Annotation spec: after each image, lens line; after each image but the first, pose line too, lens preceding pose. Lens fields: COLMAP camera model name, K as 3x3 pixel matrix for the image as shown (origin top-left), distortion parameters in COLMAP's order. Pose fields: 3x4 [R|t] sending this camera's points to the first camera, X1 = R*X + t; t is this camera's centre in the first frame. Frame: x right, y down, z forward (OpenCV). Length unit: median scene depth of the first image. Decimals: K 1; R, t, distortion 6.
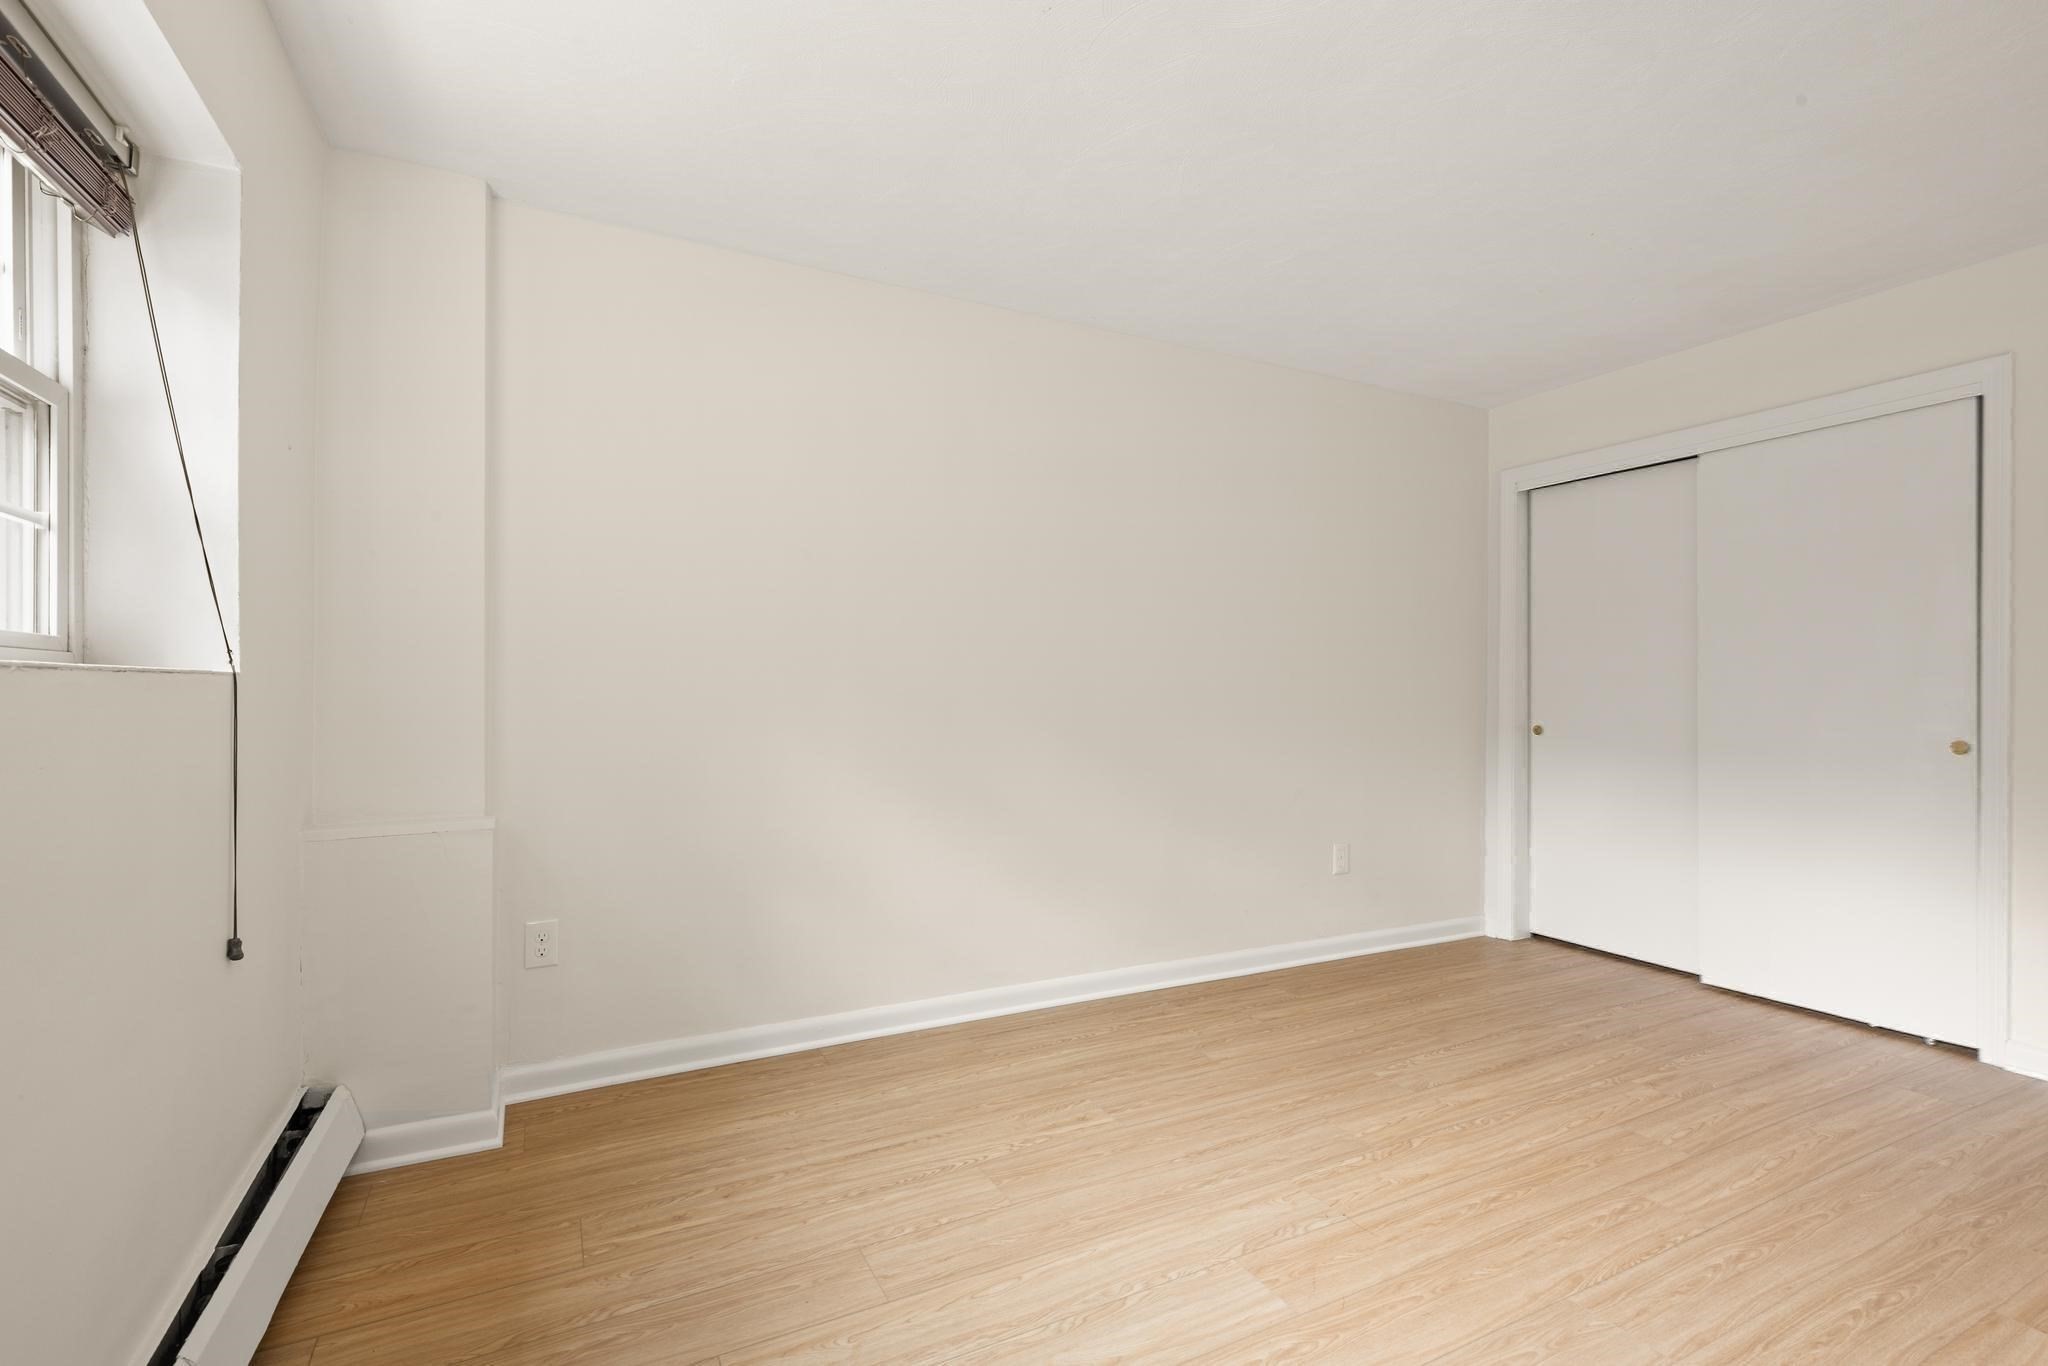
lens RADIAL K [[932.1, 0, 1022.9], [0, 932.1, 674.7], [0, 0, 1]] dist [0.003564, -0.000780]
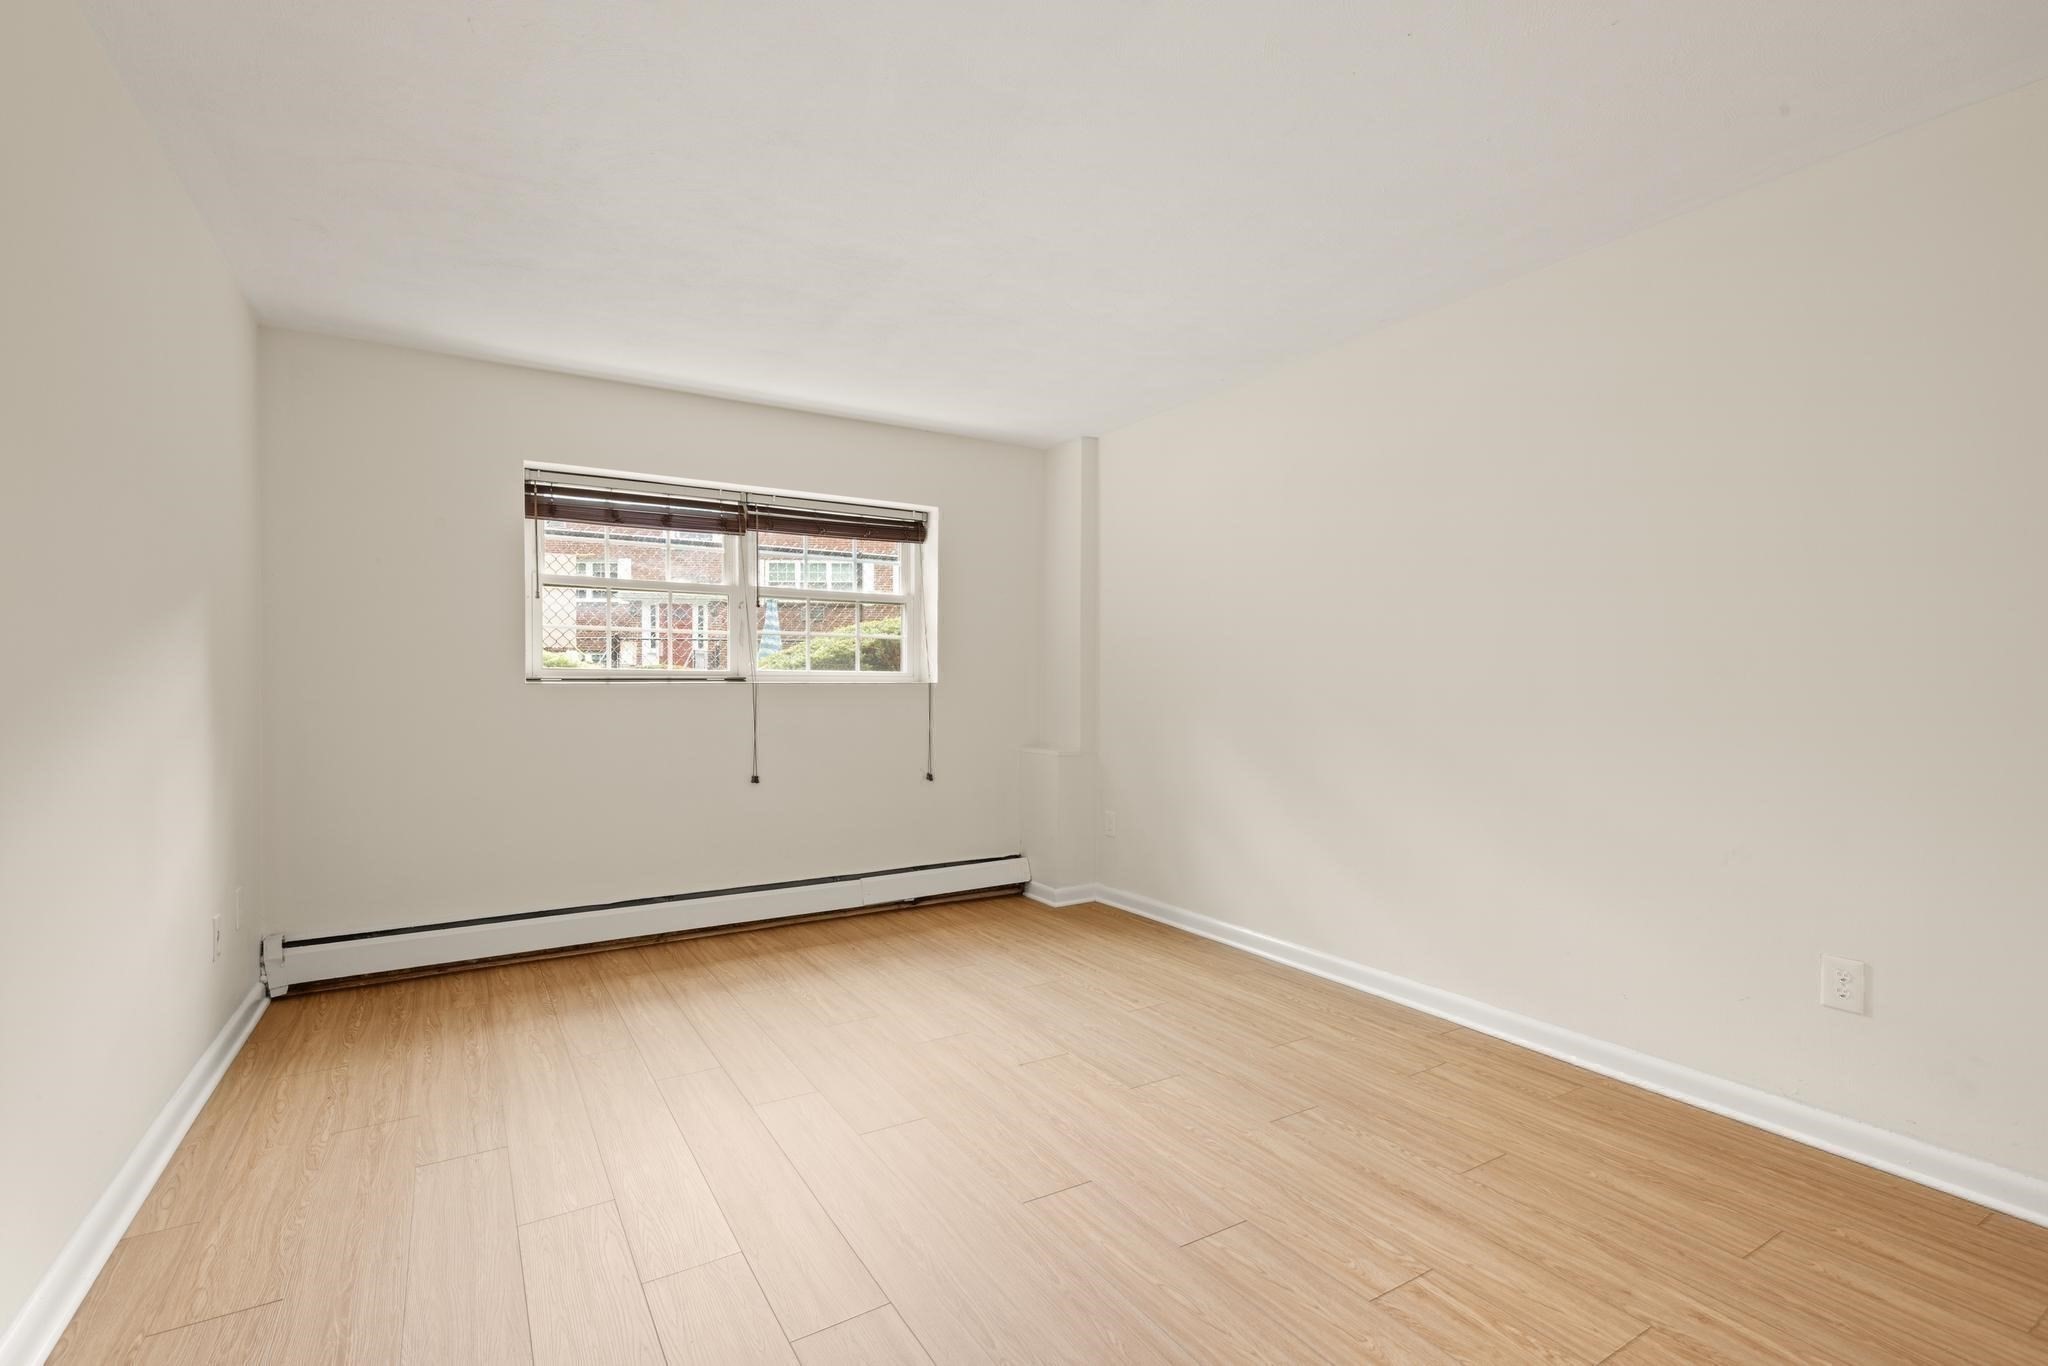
lens RADIAL K [[932.1, 0, 1022.9], [0, 932.1, 674.7], [0, 0, 1]] dist [0.003564, -0.000780]
pose [[0.072557, -0.014081, -0.997265, 1.284818], [0.015236, 0.999799, -0.013009, 0.011923], [0.997248, -0.014250, 0.072757, 0.670580]]
